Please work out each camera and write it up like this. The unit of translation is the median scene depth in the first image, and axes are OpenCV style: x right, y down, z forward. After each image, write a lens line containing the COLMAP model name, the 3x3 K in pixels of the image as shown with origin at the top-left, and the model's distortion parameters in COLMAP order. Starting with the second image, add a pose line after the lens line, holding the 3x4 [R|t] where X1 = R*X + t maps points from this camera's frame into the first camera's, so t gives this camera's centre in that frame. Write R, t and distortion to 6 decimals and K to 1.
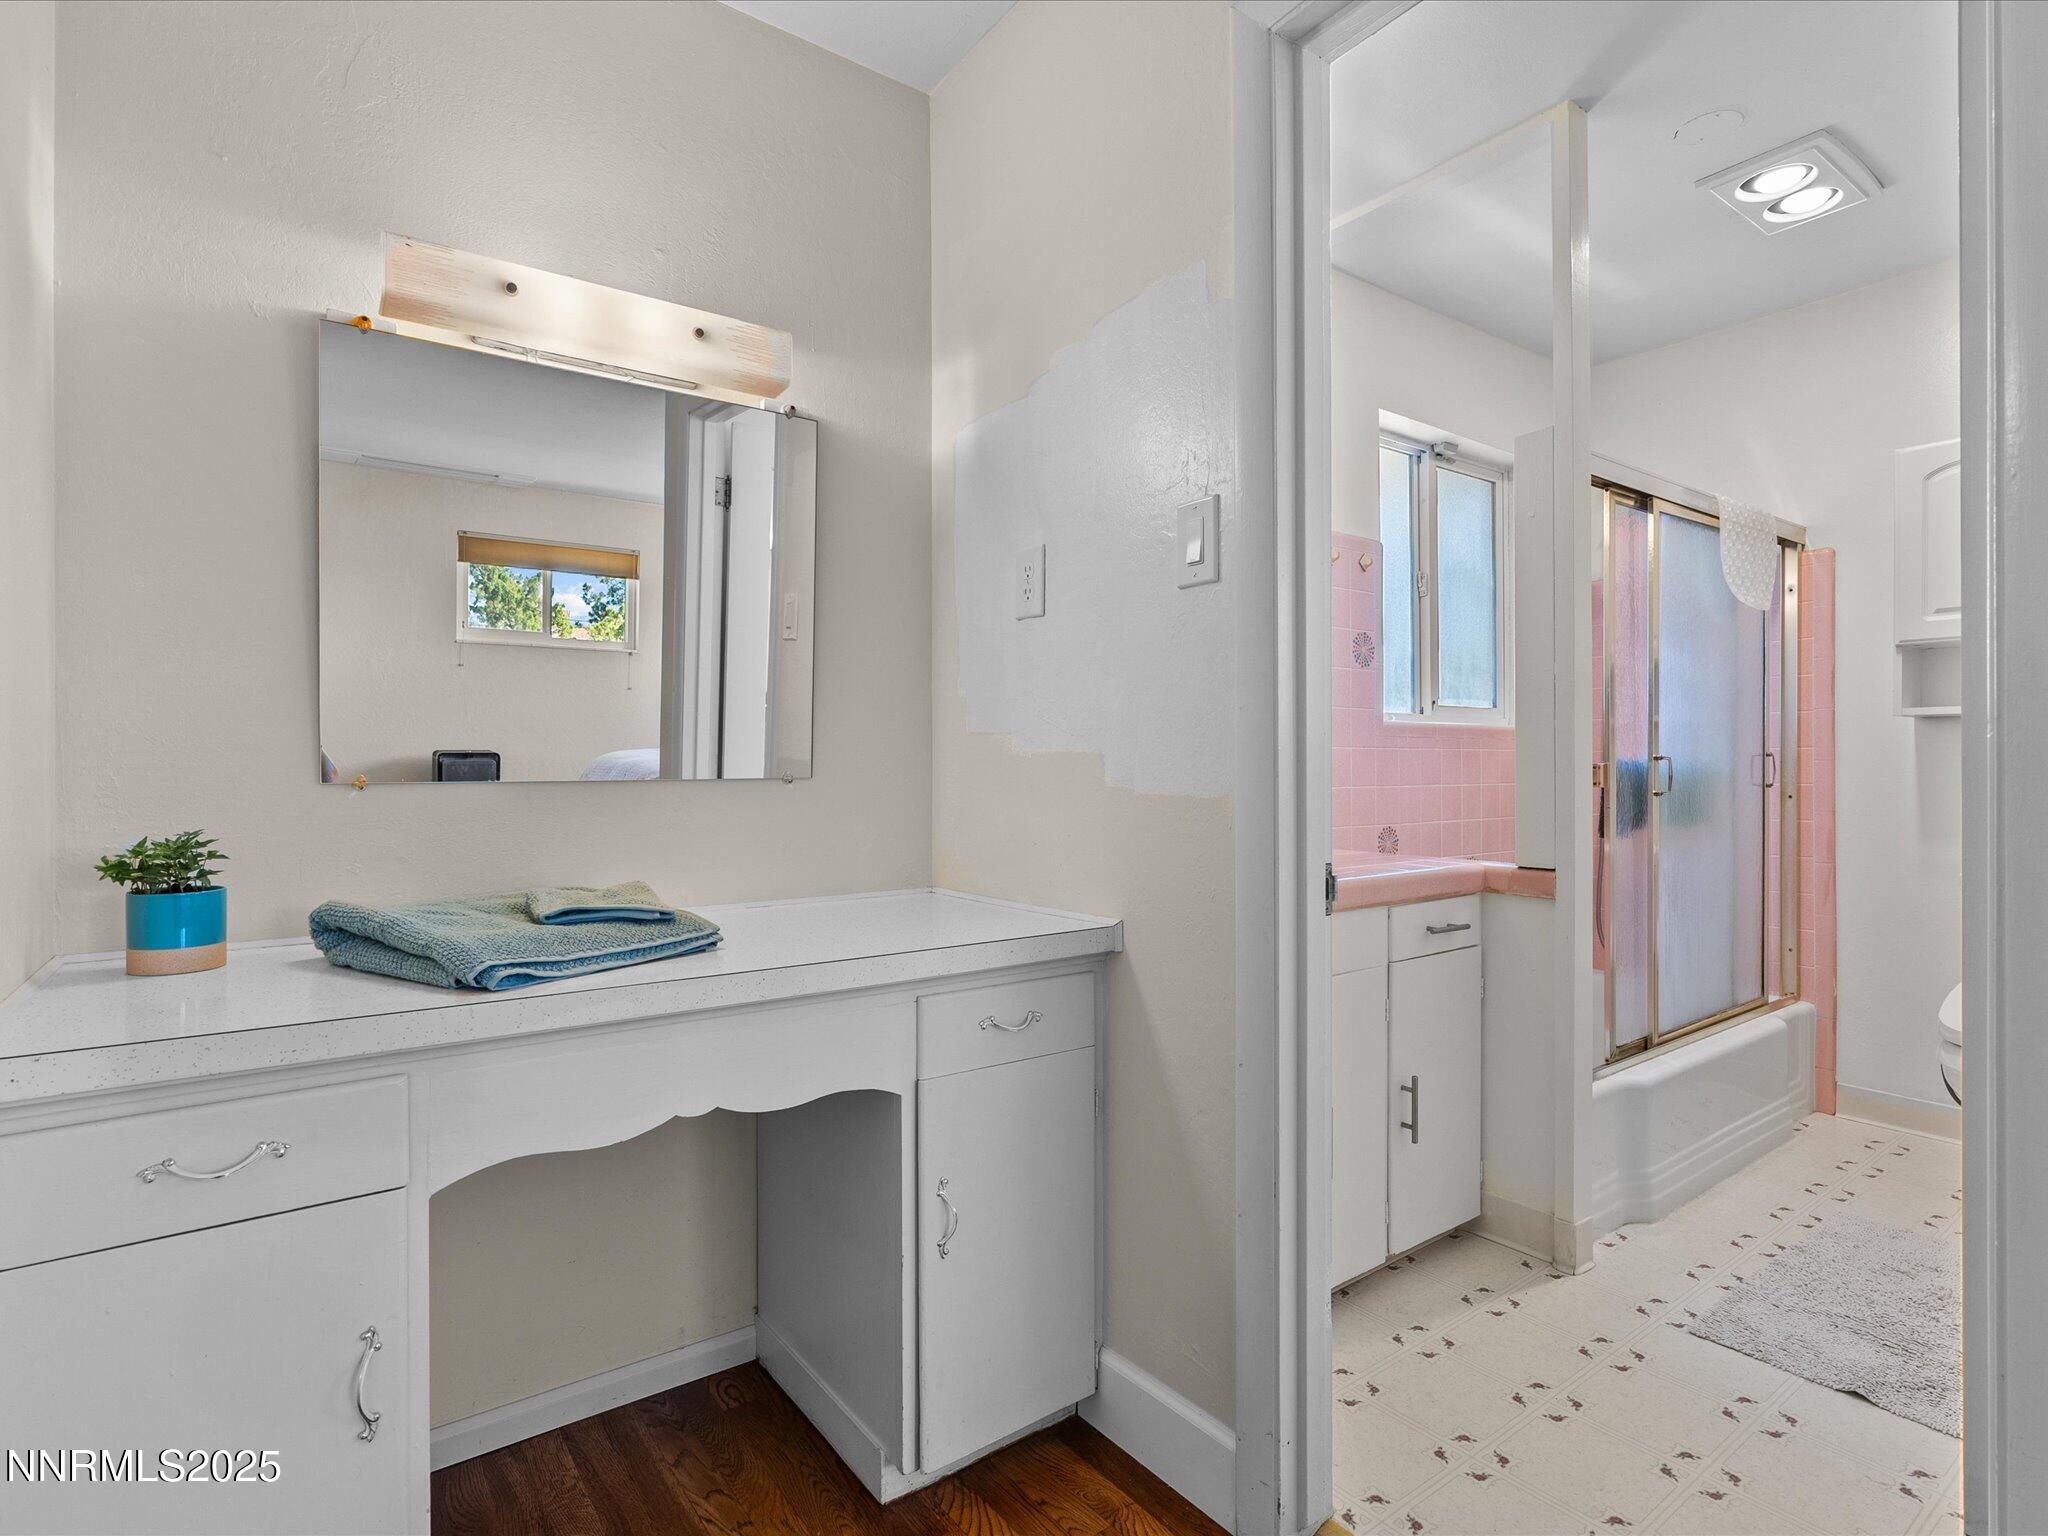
lens RADIAL K [[1052.4, 0, 1023.1], [0, 1052.4, 768.7], [0, 0, 1]] dist [-0.004665, 0.001468]
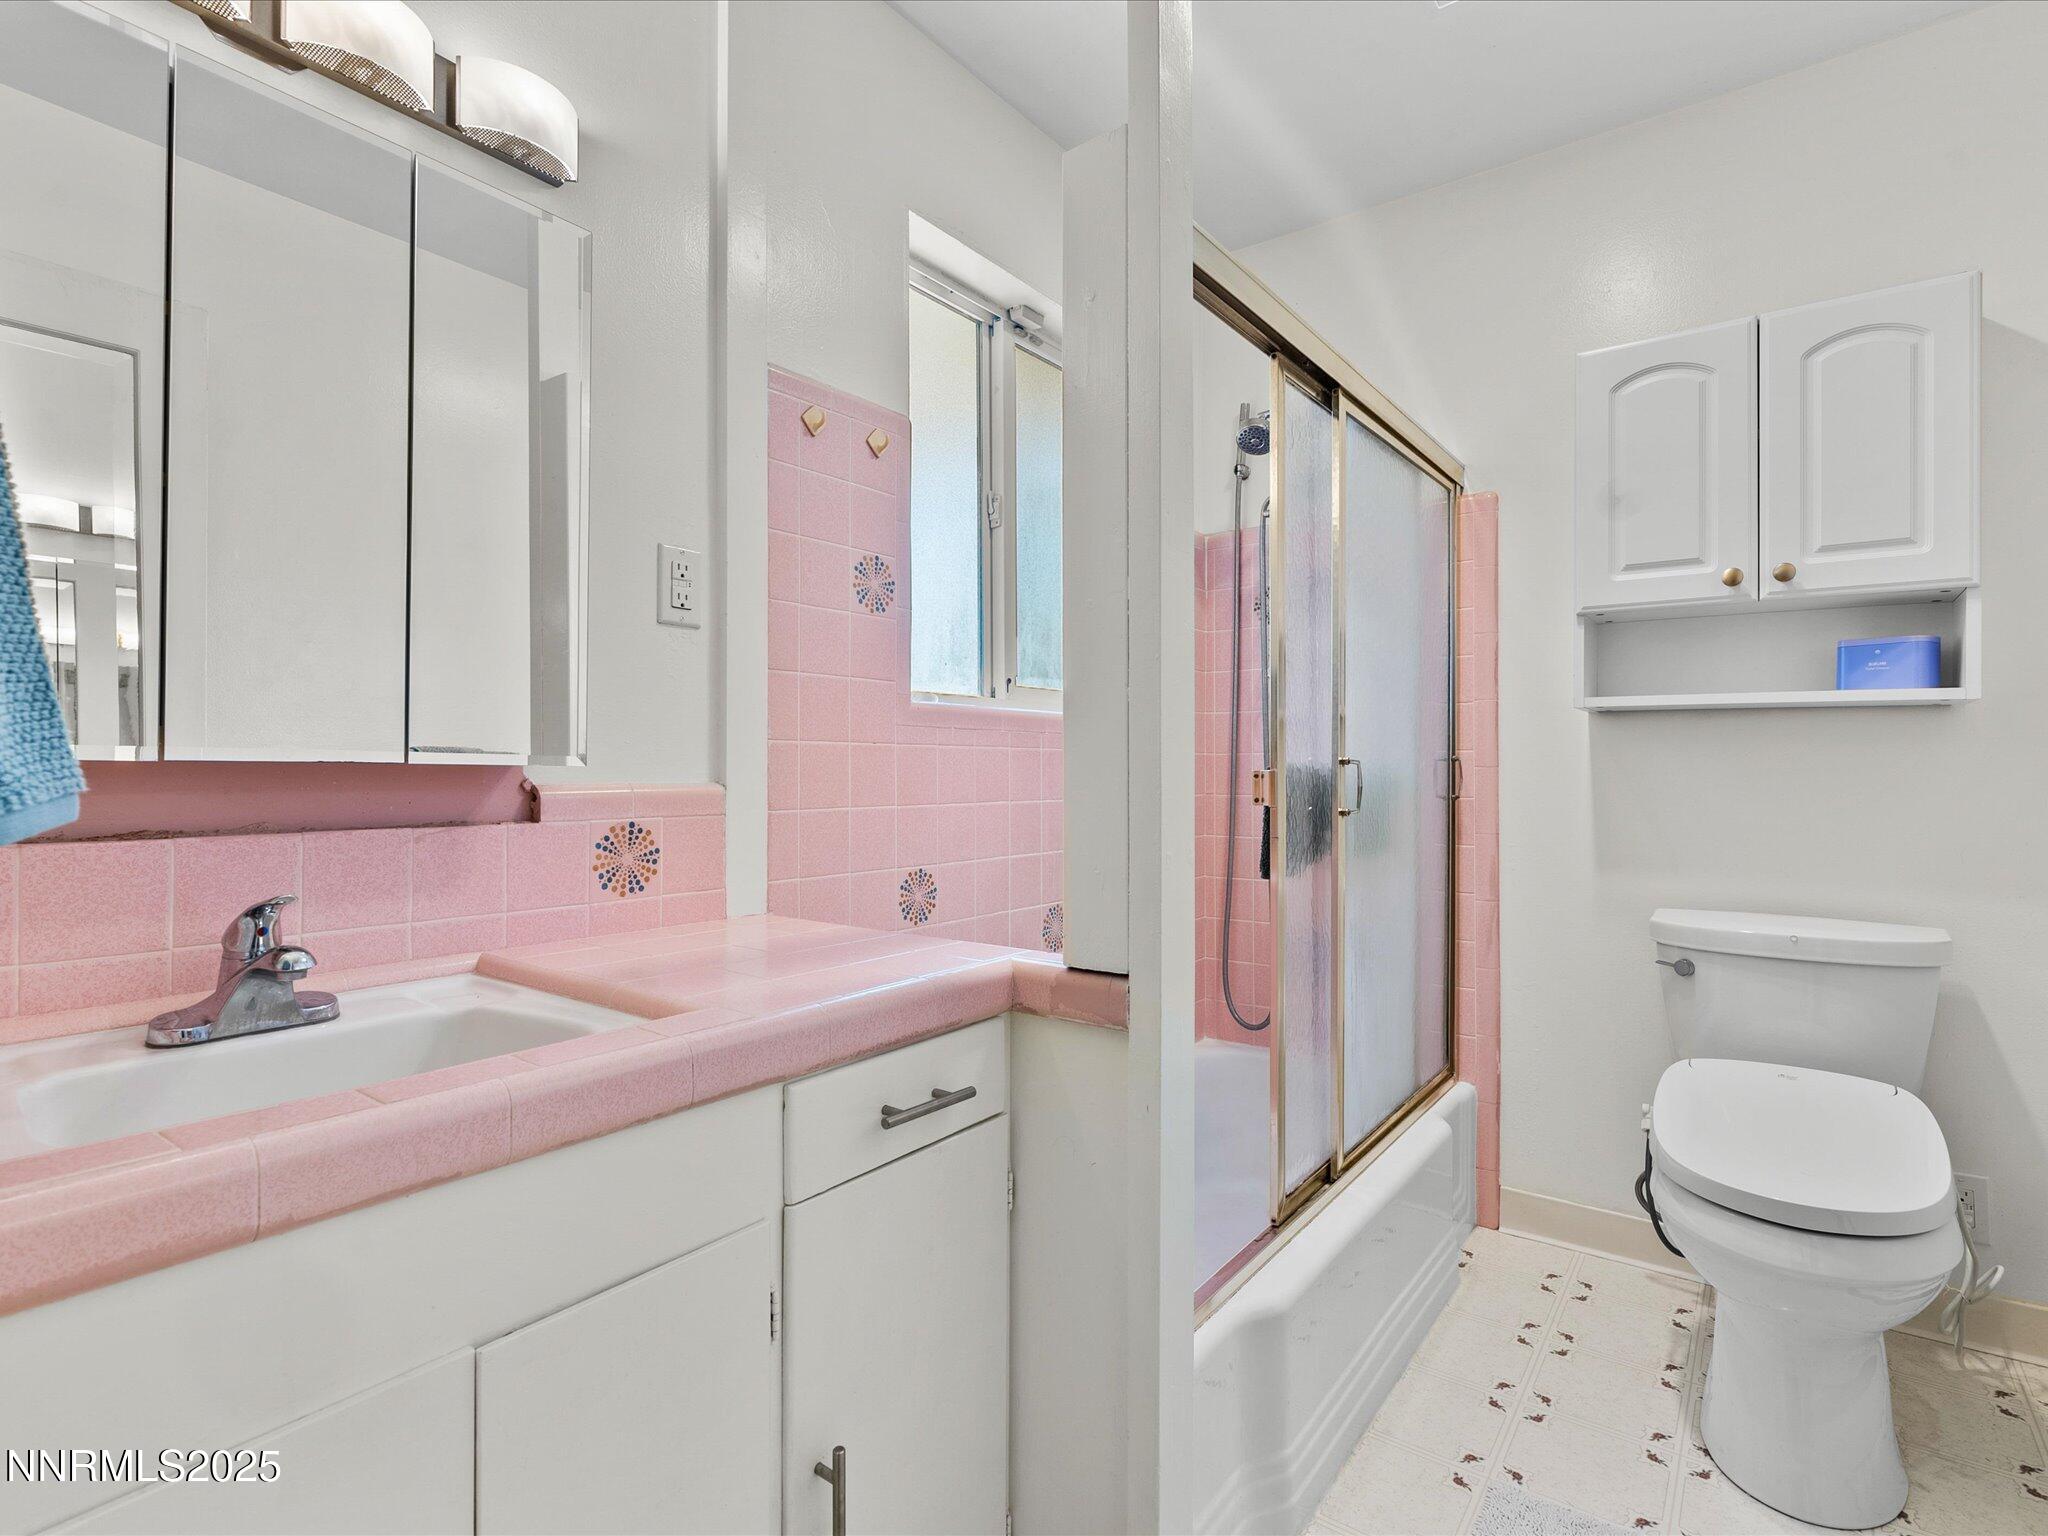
lens RADIAL K [[1052.4, 0, 1022.7], [0, 1052.4, 766.3], [0, 0, 1]] dist [-0.004665, 0.001468]
pose [[0.956325, 0.004027, 0.292278, 0.230242], [-0.002660, 0.999984, -0.005075, -0.003778], [-0.292293, 0.004076, 0.956320, 0.391769]]
